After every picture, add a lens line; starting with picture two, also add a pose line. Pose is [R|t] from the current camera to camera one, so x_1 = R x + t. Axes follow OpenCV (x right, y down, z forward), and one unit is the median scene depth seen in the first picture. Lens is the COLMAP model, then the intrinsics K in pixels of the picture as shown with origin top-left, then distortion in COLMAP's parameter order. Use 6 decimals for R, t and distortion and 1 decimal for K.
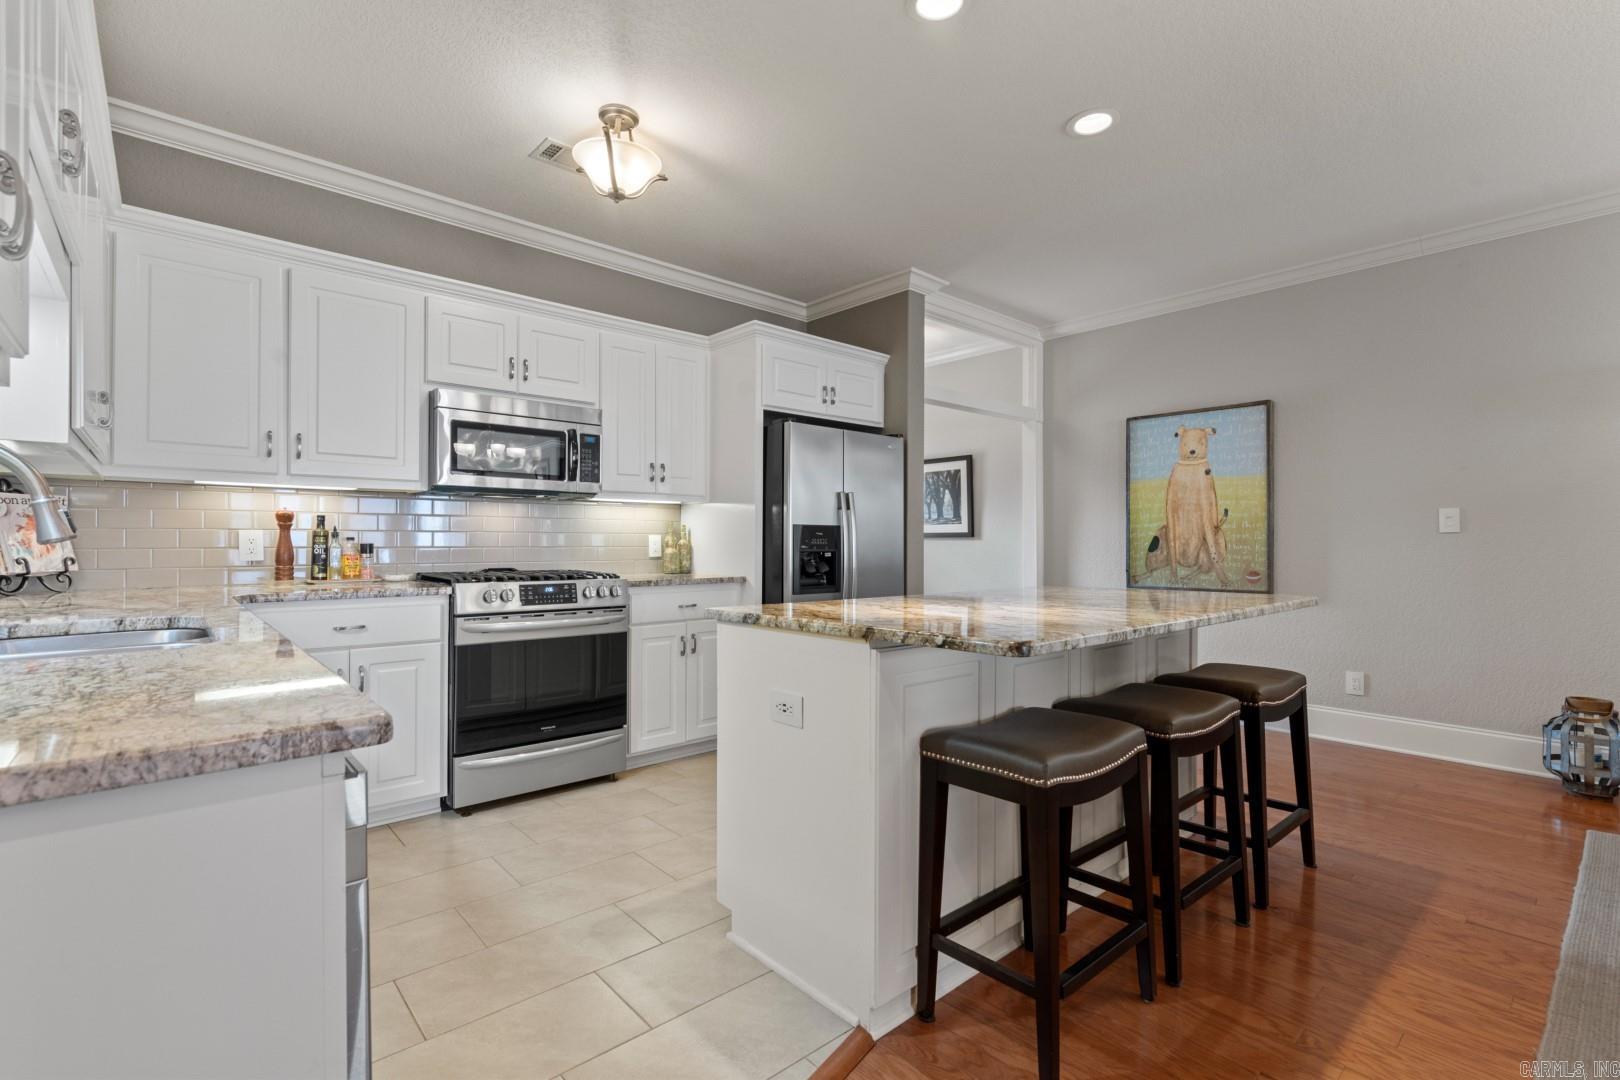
lens RADIAL K [[739.0, 0, 806.7], [0, 739.0, 535.0], [0, 0, 1]] dist [-0.007677, 0.001557]
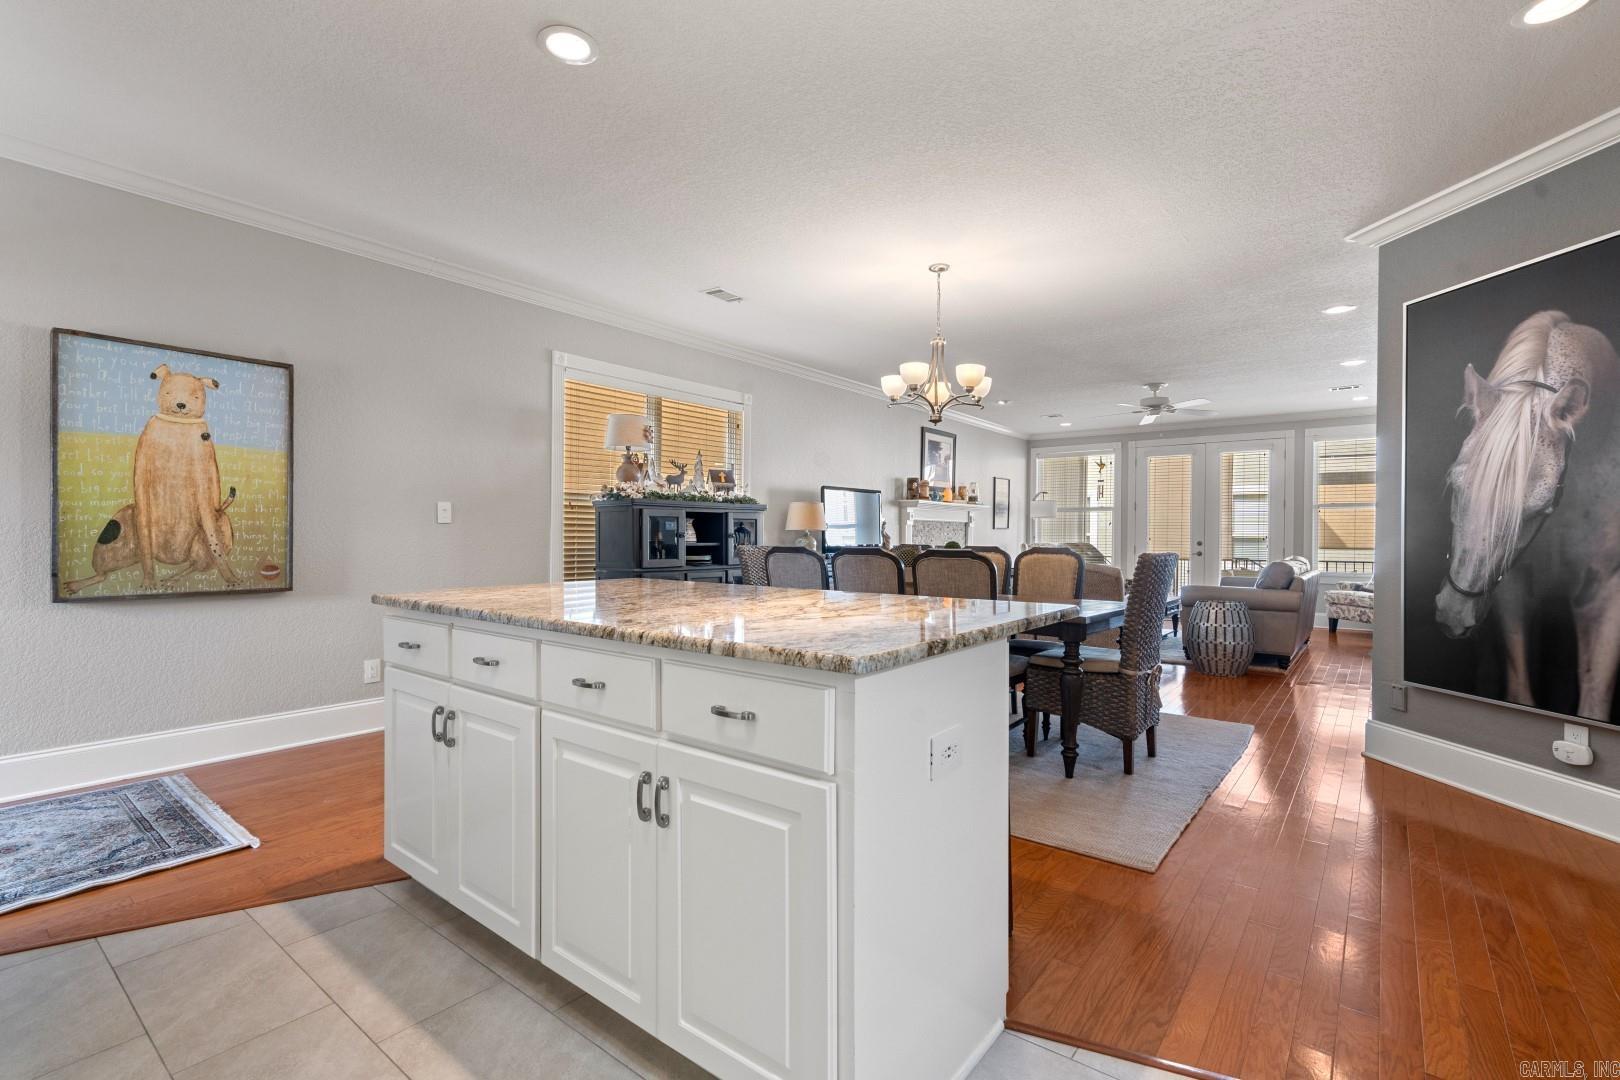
lens RADIAL K [[739.0, 0, 808.9], [0, 739.0, 541.0], [0, 0, 1]] dist [-0.007677, 0.001557]
pose [[-0.184651, -0.011157, 0.982741, -0.309919], [-0.016427, 0.999831, 0.008265, 0.004875], [-0.982667, -0.014617, -0.184803, 0.531119]]
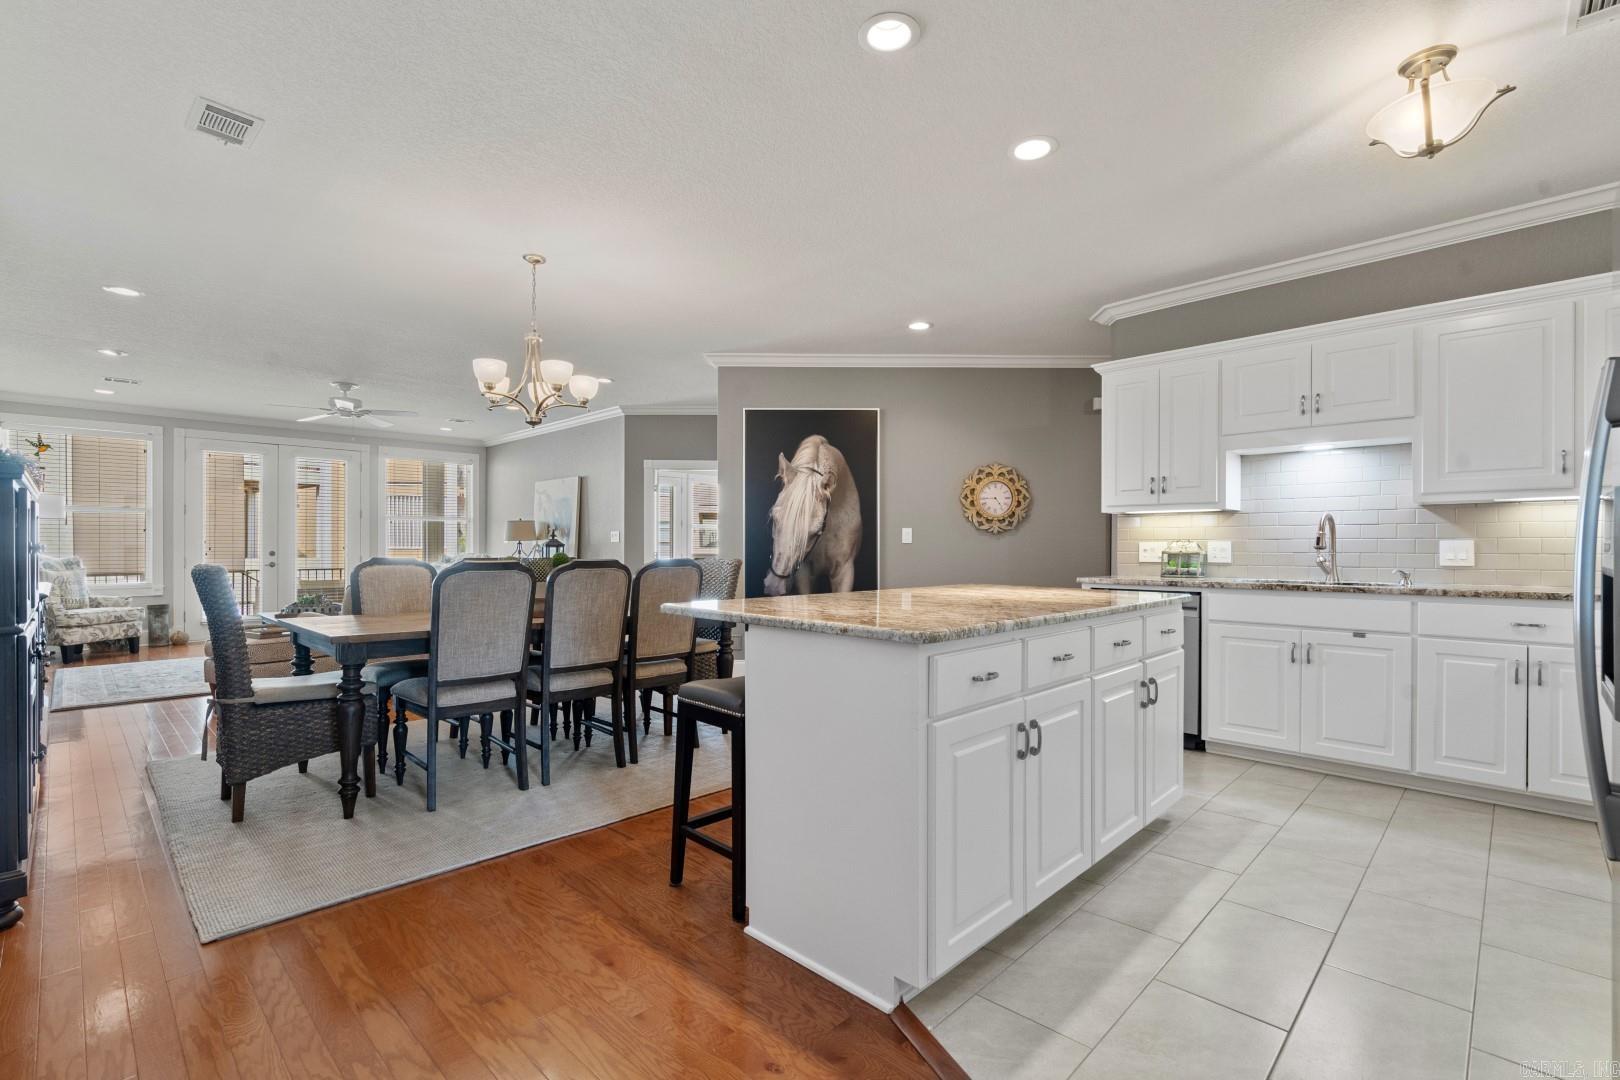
lens RADIAL K [[739.0, 0, 809.6], [0, 739.0, 545.7], [0, 0, 1]] dist [-0.007677, 0.001557]
pose [[-0.996279, -0.003962, -0.086098, 0.341849], [-0.002767, 0.999898, -0.013994, 0.014401], [0.086144, -0.013704, -0.996188, 1.101987]]
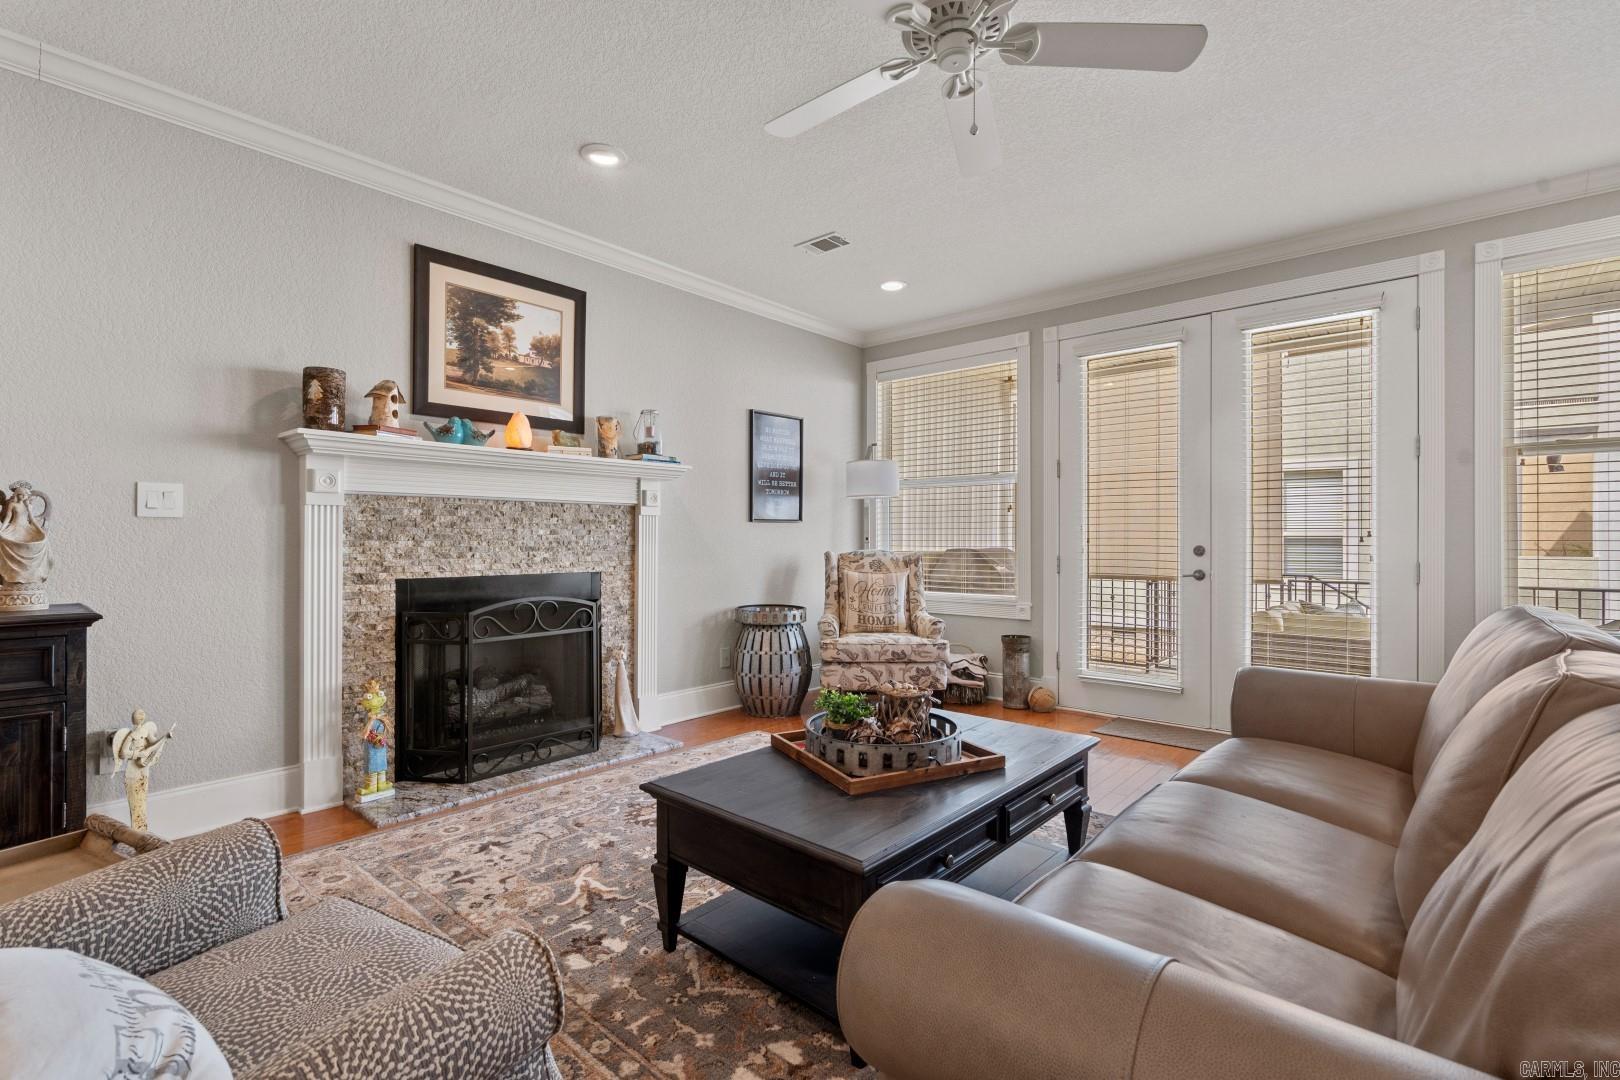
lens RADIAL K [[739.0, 0, 805.6], [0, 739.0, 533.8], [0, 0, 1]] dist [-0.007677, 0.001557]
pose [[-0.126706, 0.000416, 0.991940, 0.767284], [-0.012041, 0.999926, -0.001958, -0.003022], [-0.991867, -0.012192, -0.126691, -0.402790]]
